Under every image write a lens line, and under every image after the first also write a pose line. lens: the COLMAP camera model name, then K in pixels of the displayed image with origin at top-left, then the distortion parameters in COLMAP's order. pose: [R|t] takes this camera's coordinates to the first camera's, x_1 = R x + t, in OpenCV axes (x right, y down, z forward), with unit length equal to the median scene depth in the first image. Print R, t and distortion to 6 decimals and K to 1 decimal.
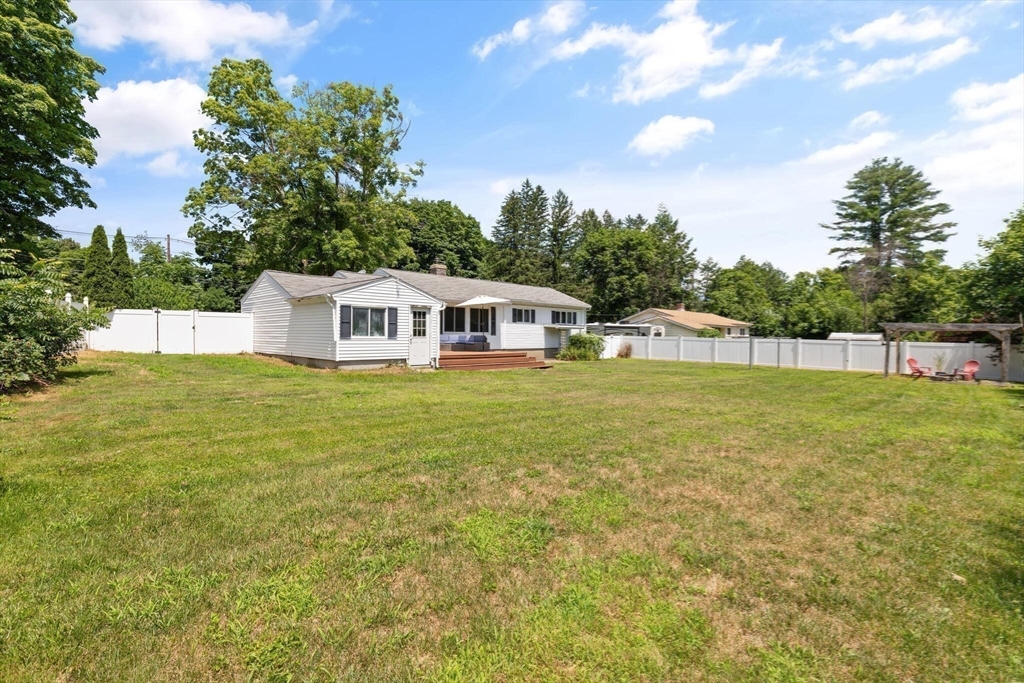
lens RADIAL K [[476.4, 0, 502.5], [0, 476.4, 340.4], [0, 0, 1]] dist [0.001005, -0.001070]
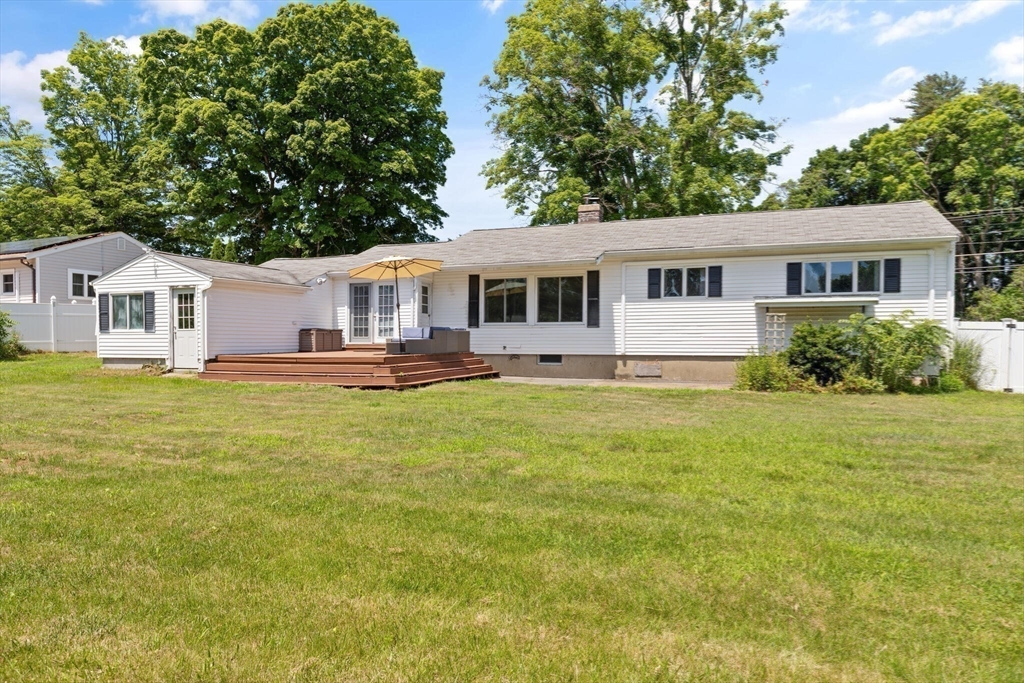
lens RADIAL K [[664.1, 0, 521.3], [0, 664.1, 350.1], [0, 0, 1]] dist [0.002883, -0.004161]
pose [[0.416972, 0.005985, -0.908900, 0.489744], [-0.005195, 0.999978, 0.004202, 0.008989], [0.908905, 0.002970, 0.416993, 0.535858]]
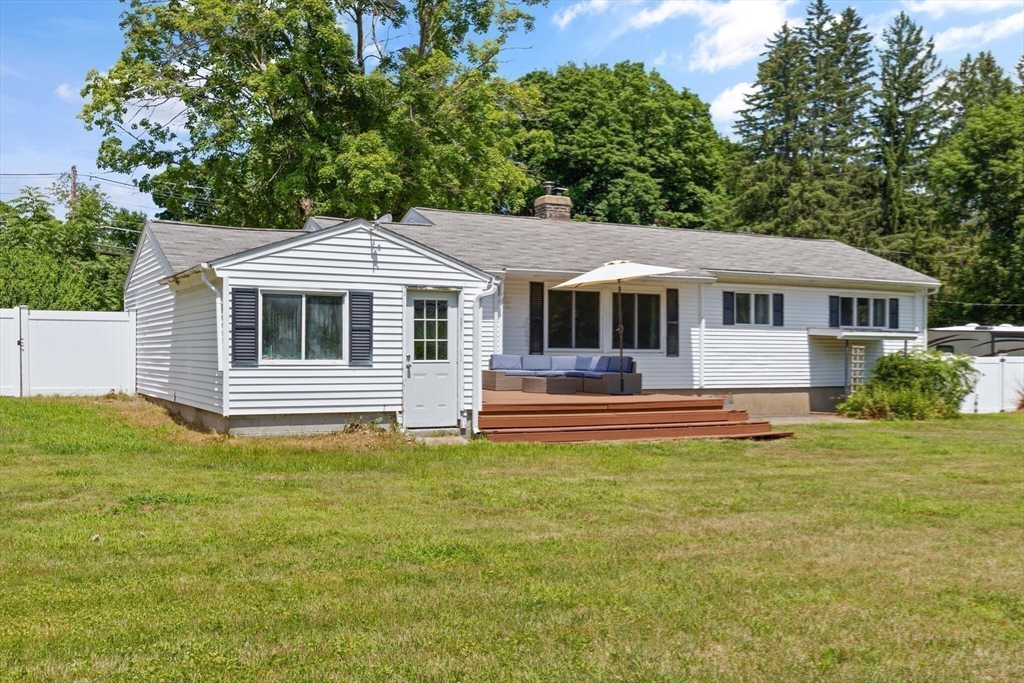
lens RADIAL K [[1012.8, 0, 482.2], [0, 1012.8, 364.1], [0, 0, 1]] dist [-0.003575, 0.000000]
pose [[0.956949, -0.001086, -0.290256, 0.066708], [0.000100, 0.999994, -0.003410, -0.000591], [0.290258, 0.003234, 0.956943, 0.079477]]
